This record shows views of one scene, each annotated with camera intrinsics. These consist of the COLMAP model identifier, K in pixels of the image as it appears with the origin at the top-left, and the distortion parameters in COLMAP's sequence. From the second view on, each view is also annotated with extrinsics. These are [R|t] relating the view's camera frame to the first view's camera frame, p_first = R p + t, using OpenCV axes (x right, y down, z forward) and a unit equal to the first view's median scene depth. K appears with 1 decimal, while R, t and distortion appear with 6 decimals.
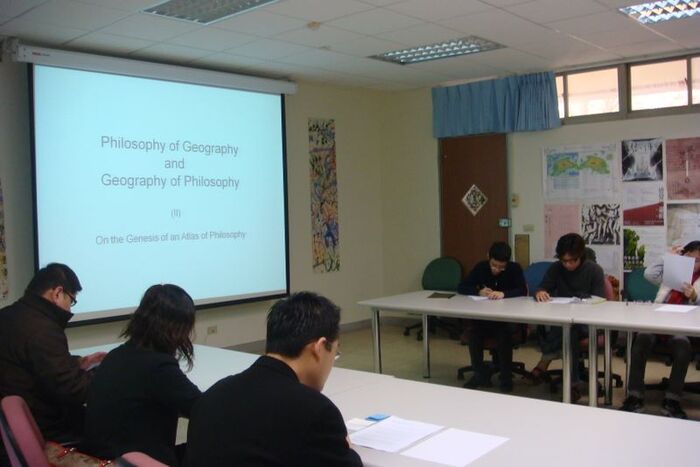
lens RADIAL K [[743.0, 0, 350.0], [0, 743.0, 233.5], [0, 0, 1]] dist [-0.179653, 0.170555]
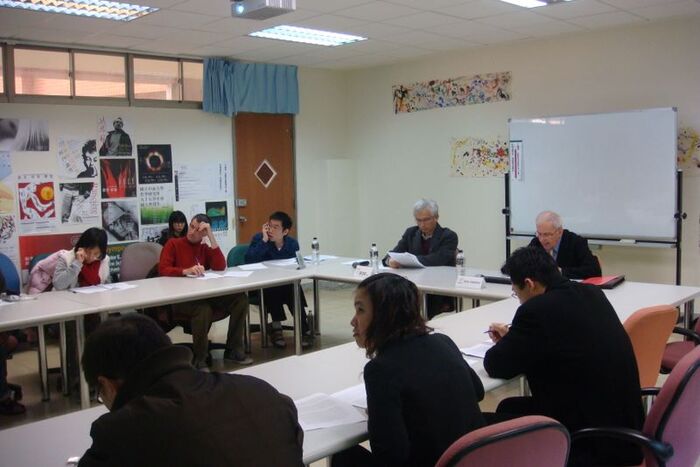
lens RADIAL K [[743.0, 0, 350.0], [0, 743.0, 233.5], [0, 0, 1]] dist [-0.179653, 0.170555]
pose [[0.049053, -0.054191, 0.997325, -0.413422], [0.061162, 0.996816, 0.051155, -0.006420], [-0.996922, 0.058489, 0.052211, 0.396897]]
